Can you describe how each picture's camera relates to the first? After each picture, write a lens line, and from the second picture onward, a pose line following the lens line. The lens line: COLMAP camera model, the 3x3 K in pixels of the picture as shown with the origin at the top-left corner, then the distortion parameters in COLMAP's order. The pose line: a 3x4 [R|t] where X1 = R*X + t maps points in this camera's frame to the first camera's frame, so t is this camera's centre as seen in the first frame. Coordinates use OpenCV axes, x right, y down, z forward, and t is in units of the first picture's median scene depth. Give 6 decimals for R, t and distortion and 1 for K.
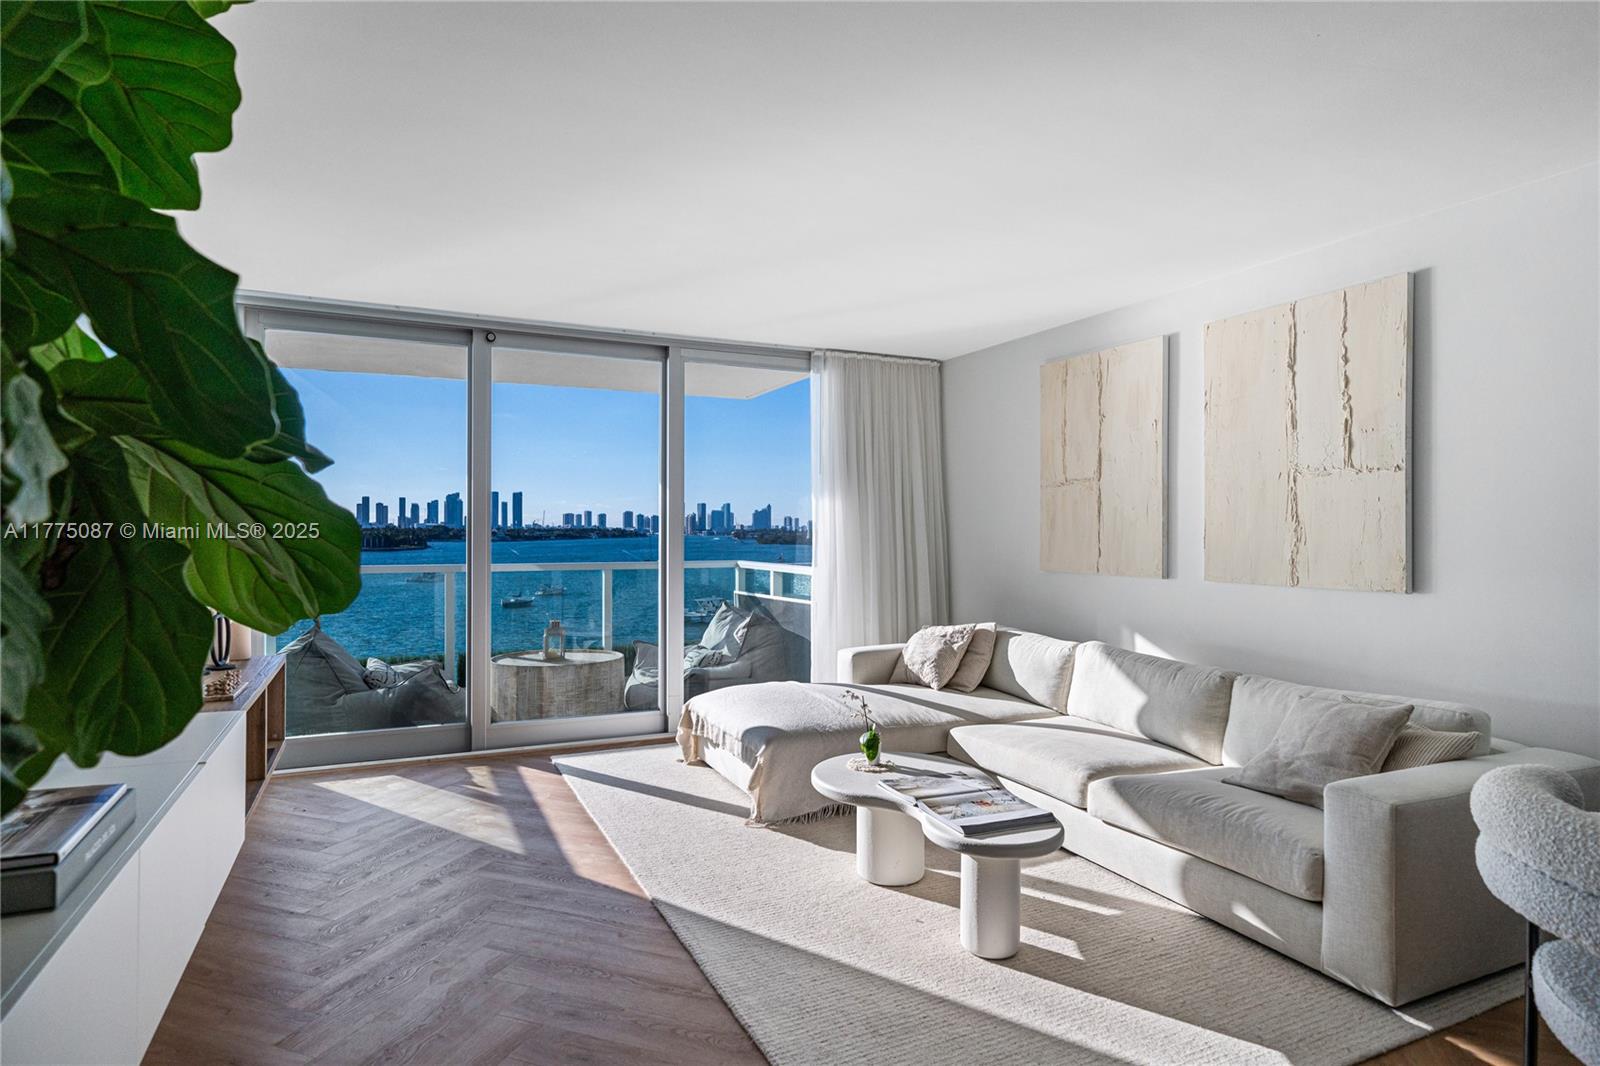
lens RADIAL K [[864.2, 0, 791.4], [0, 864.2, 536.6], [0, 0, 1]] dist [0.002947, 0.000338]
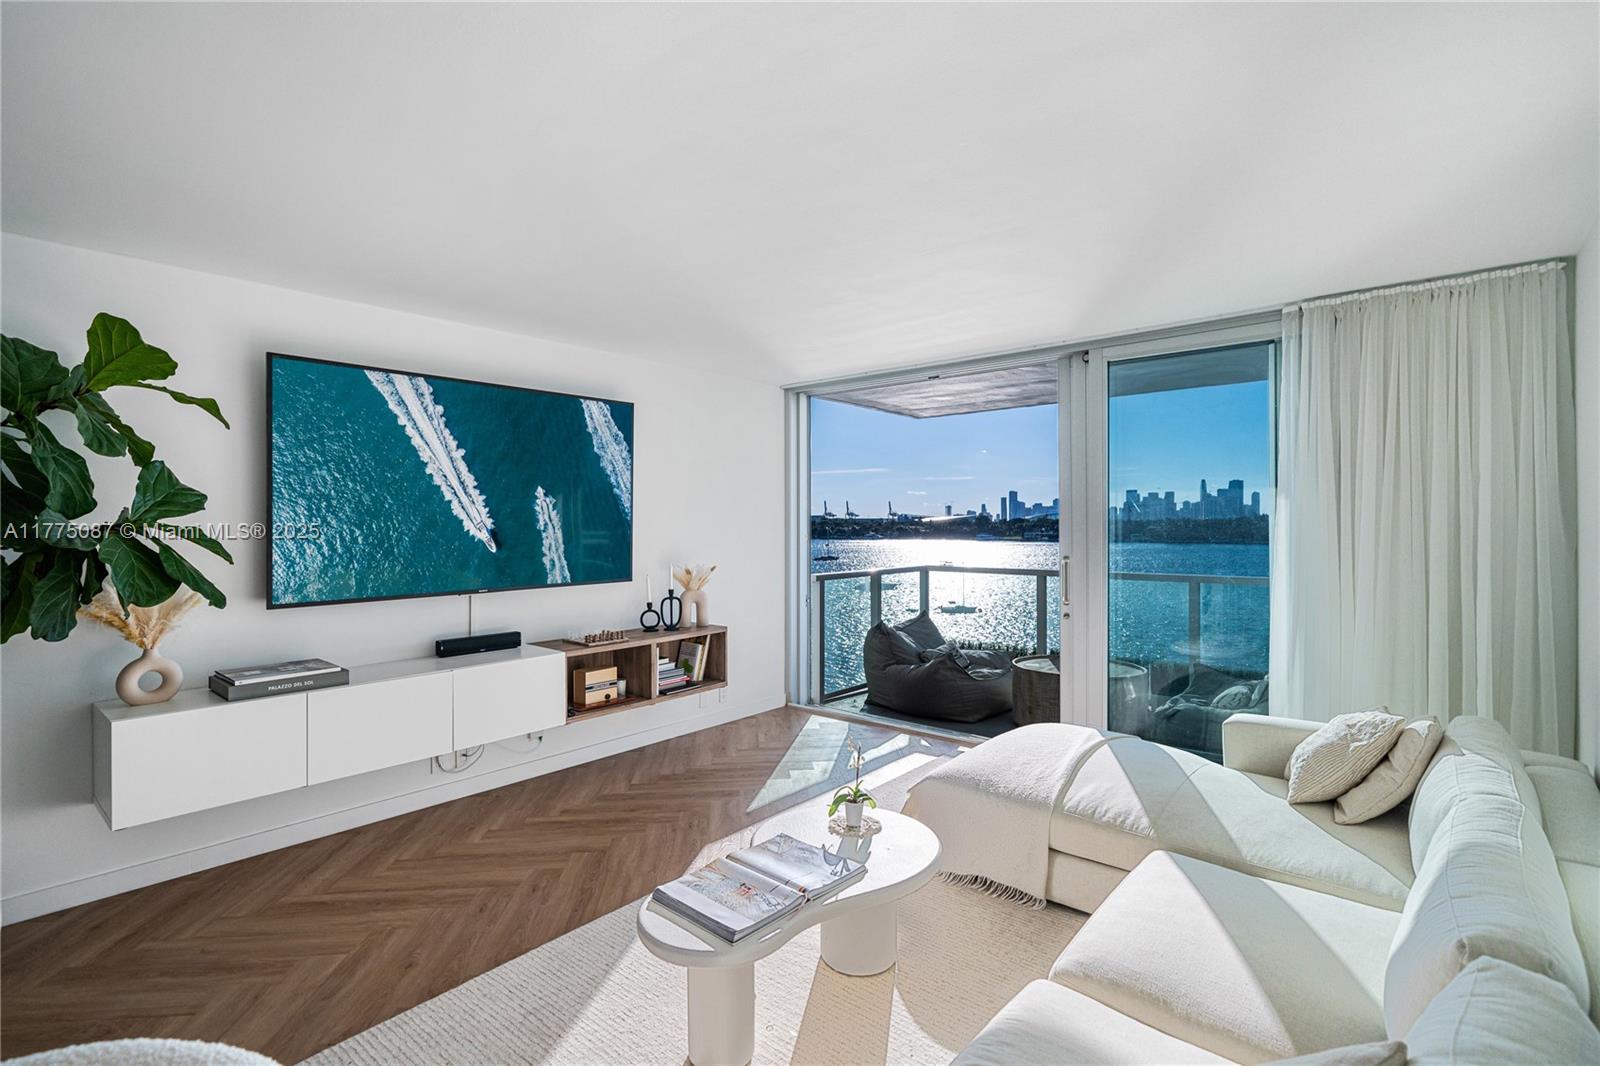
lens RADIAL K [[761.1, 0, 802.0], [0, 761.1, 531.5], [0, 0, 1]] dist [0.000296, 0.001129]
pose [[0.422867, 0.004557, -0.906180, 0.536533], [-0.001322, 0.999989, 0.004412, -0.029762], [0.906191, -0.000668, 0.422868, 0.422263]]
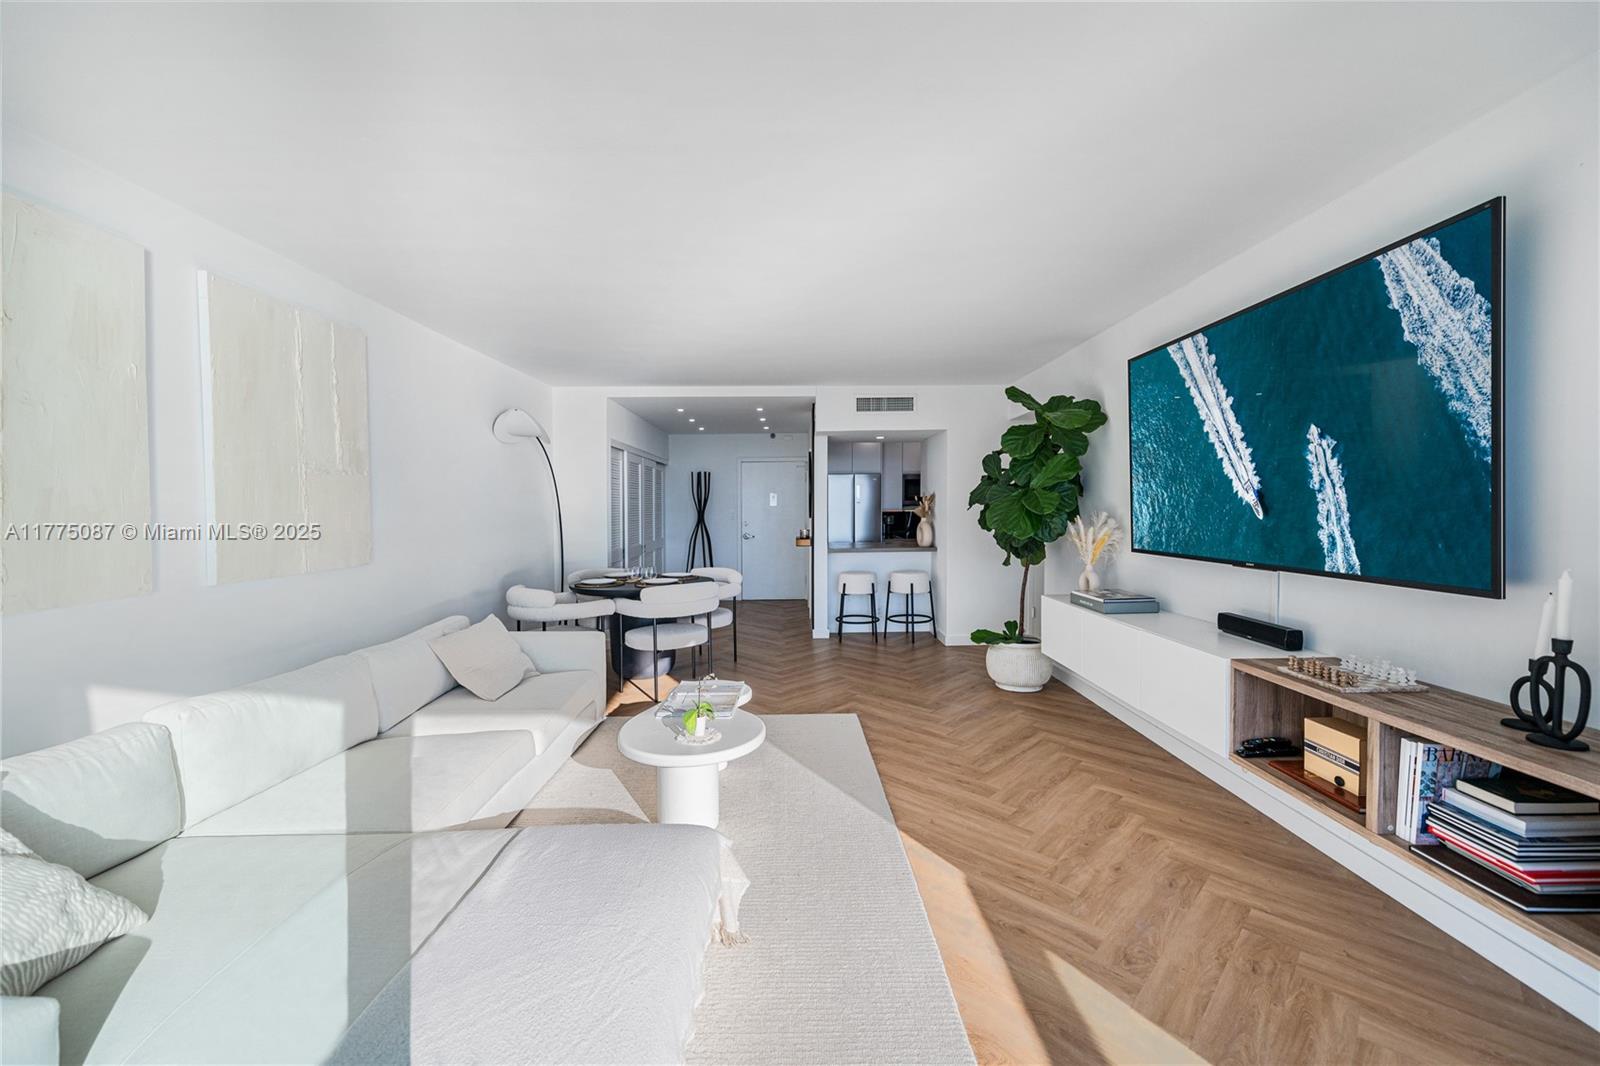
lens RADIAL K [[629.8, 0, 800.0], [0, 629.8, 533.0], [0, 0, 1]] dist [-0.001439, -0.000184]
pose [[-0.917390, -0.011674, 0.397817, -0.226993], [0.009571, 0.998633, 0.051377, -0.022325], [-0.397874, 0.050940, -0.916025, 1.135248]]
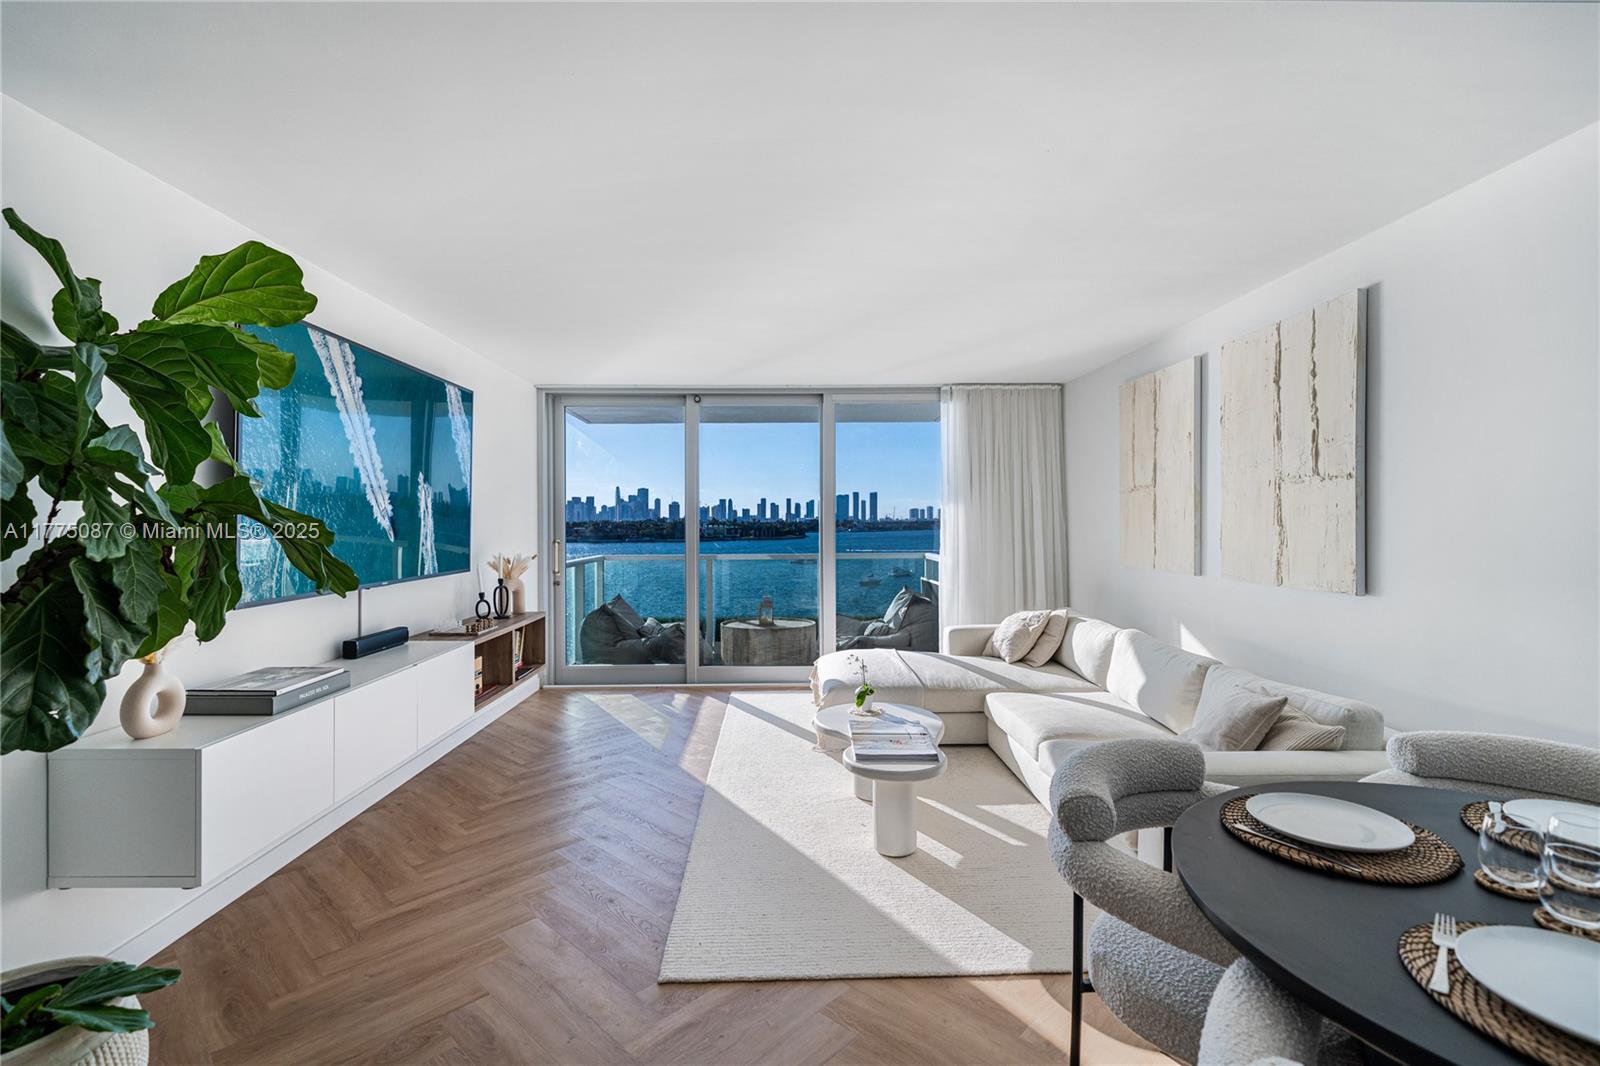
lens RADIAL K [[728.7, 0, 800.0], [0, 728.7, 533.0], [0, 0, 1]] dist [0.002577, -0.000063]
pose [[0.918478, -0.002639, -0.395463, 0.305210], [0.005510, 0.999966, 0.006124, -0.013488], [0.395434, -0.007804, 0.918461, -0.053487]]
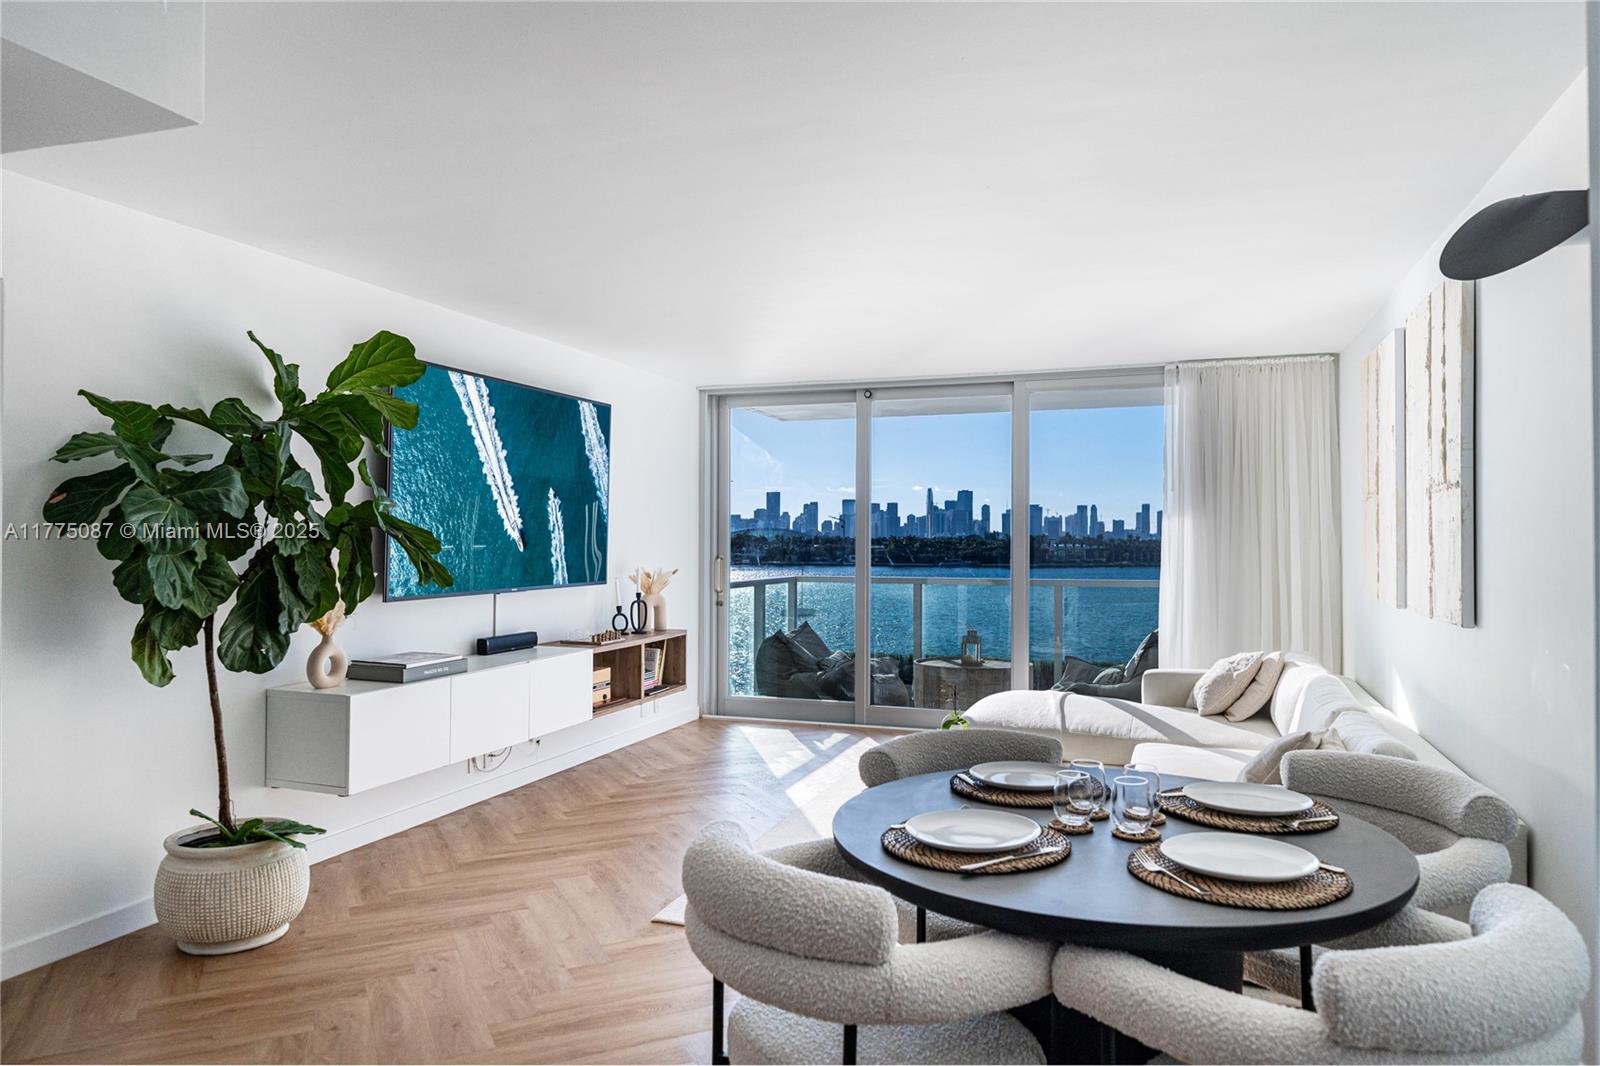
lens RADIAL K [[1052.5, 0, 805.0], [0, 1052.5, 539.4], [0, 0, 1]] dist [0.003442, -0.001746]
pose [[0.719023, -0.002864, -0.694981, 0.673695], [-0.004404, 0.999953, -0.008678, -0.007699], [0.694973, 0.009301, 0.718976, -0.159698]]
